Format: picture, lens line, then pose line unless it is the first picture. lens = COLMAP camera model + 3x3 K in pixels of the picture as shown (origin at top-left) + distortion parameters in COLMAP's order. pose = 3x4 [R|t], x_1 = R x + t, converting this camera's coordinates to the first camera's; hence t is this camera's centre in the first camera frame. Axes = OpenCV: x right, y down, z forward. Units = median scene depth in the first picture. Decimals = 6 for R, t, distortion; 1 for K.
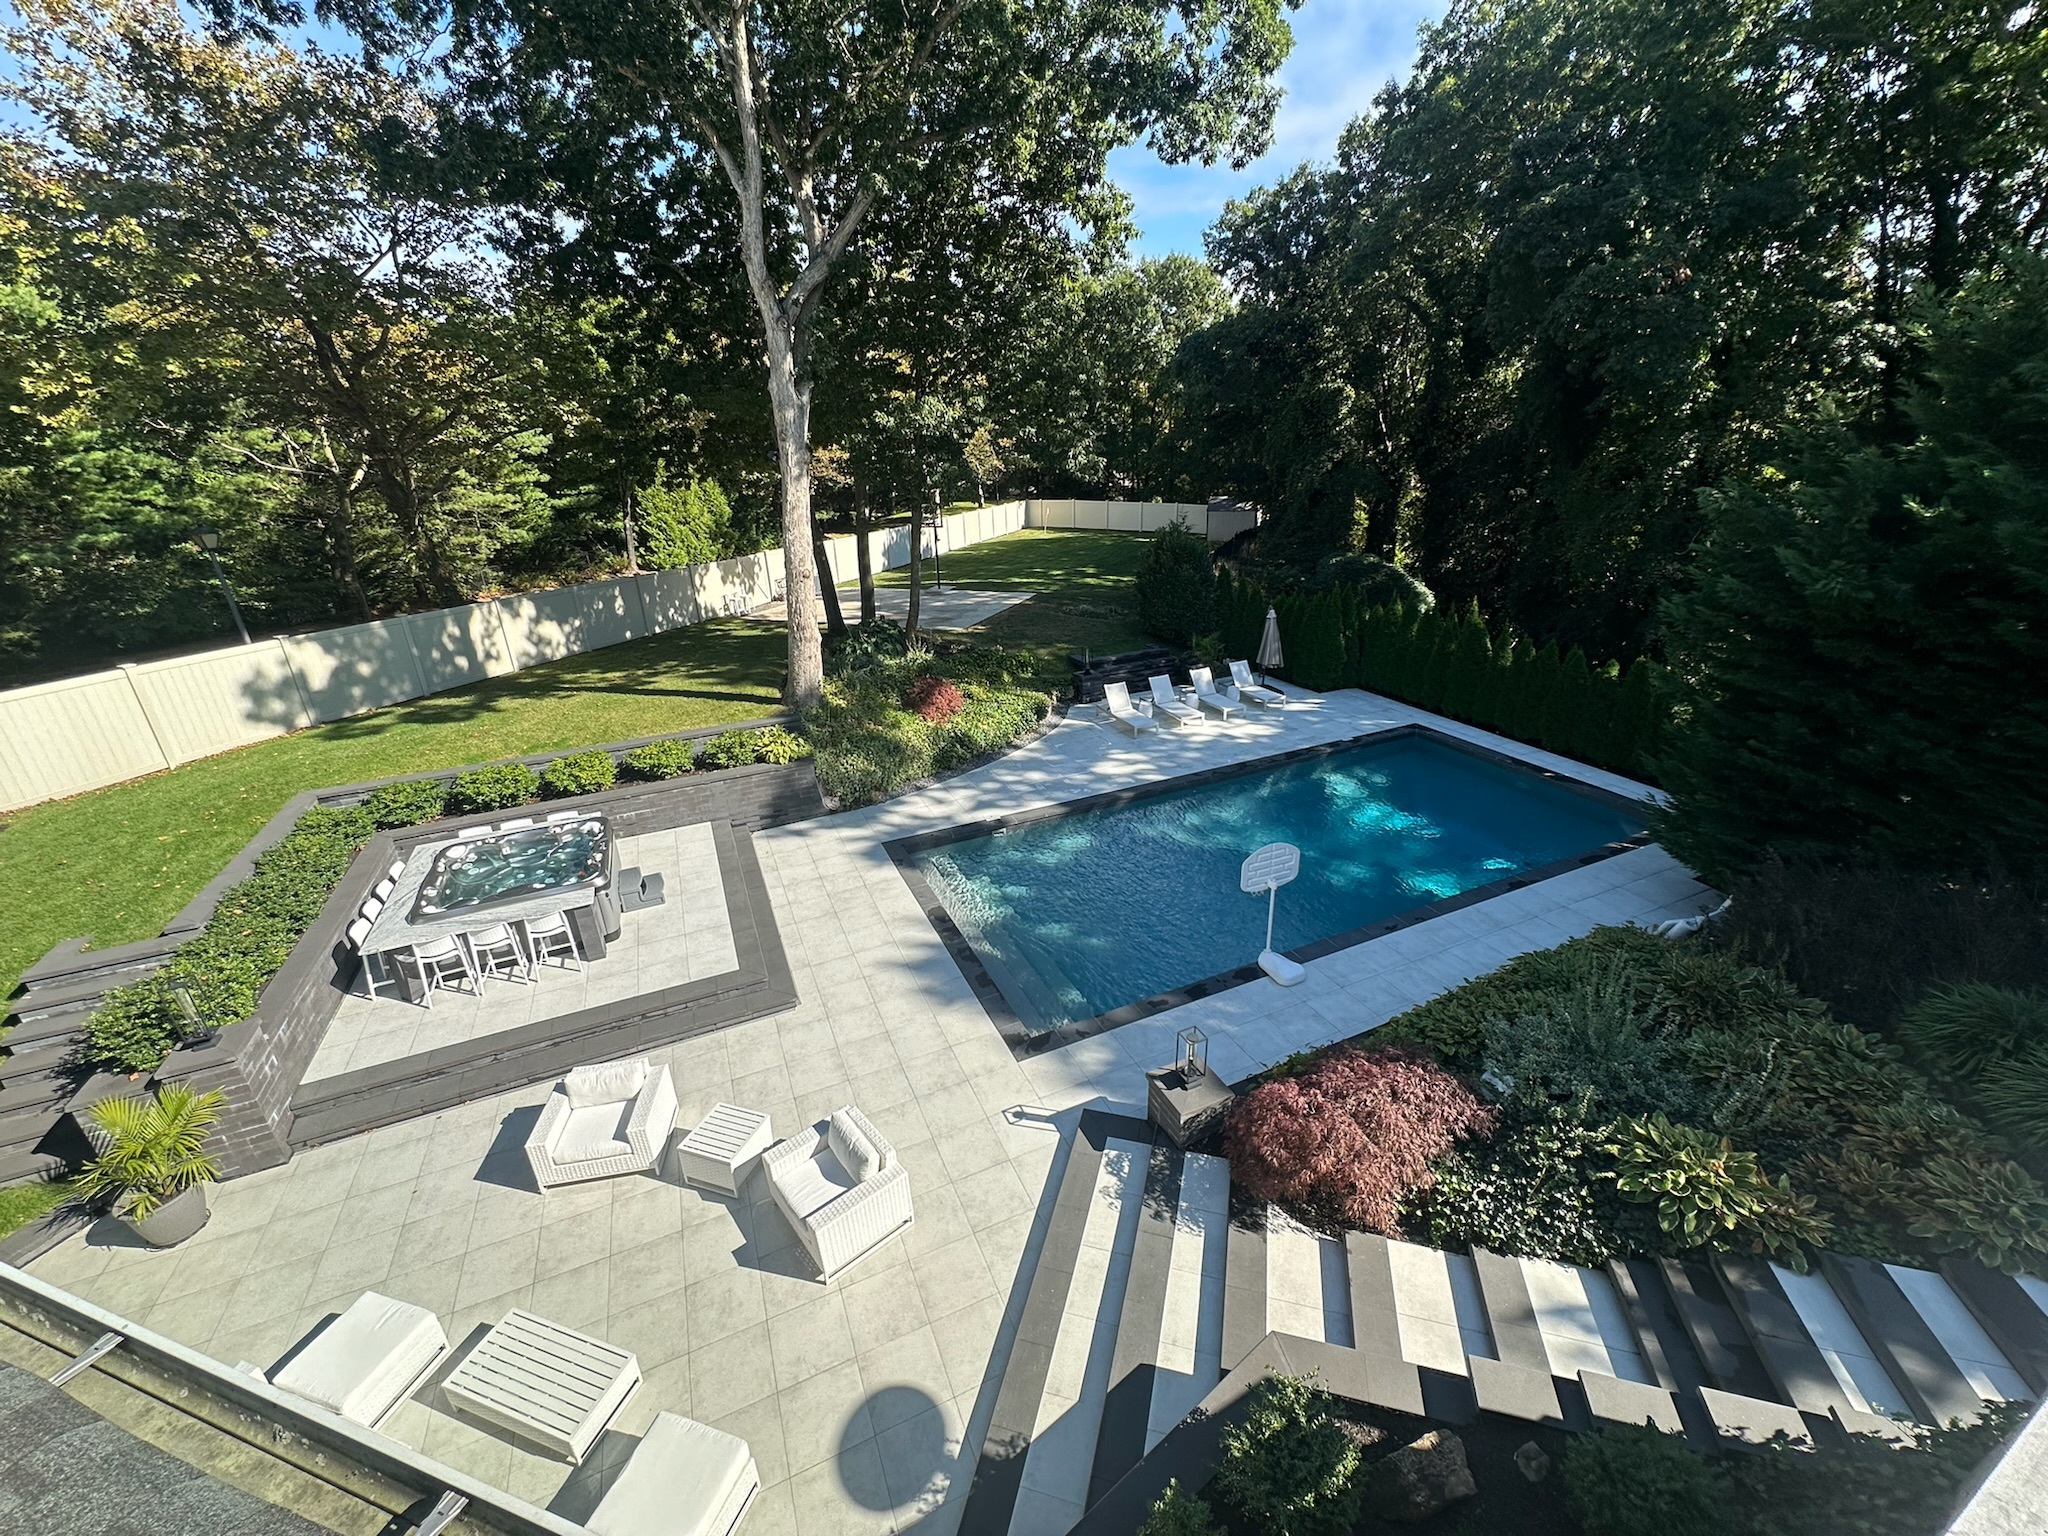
lens RADIAL K [[821.2, 0, 1024.0], [0, 821.2, 768.0], [0, 0, 1]] dist [-0.008061, -0.000033]
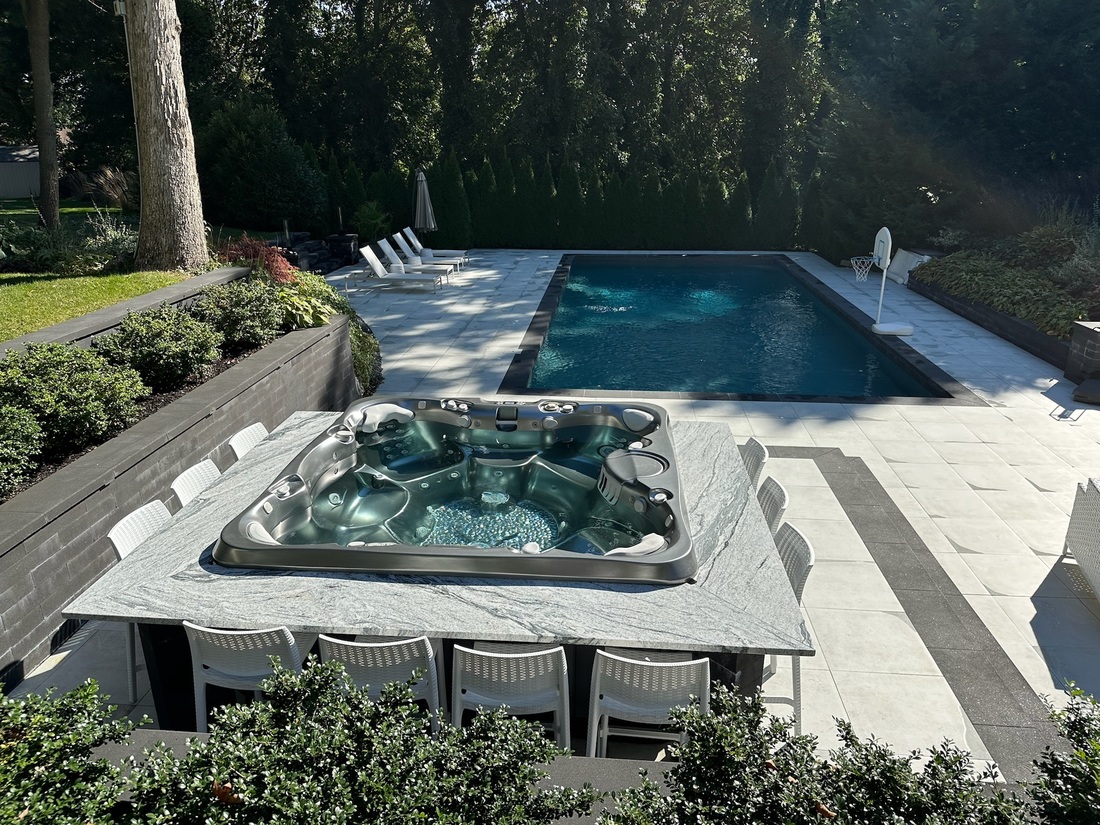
lens RADIAL K [[787.5, 0, 557.2], [0, 787.5, 405.2], [0, 0, 1]] dist [-0.002695, -0.008045]
pose [[0.477138, -0.252962, 0.841635, -0.623243], [0.319991, 0.941946, 0.101703, 0.041583], [-0.818502, 0.220790, 0.530384, 0.506961]]
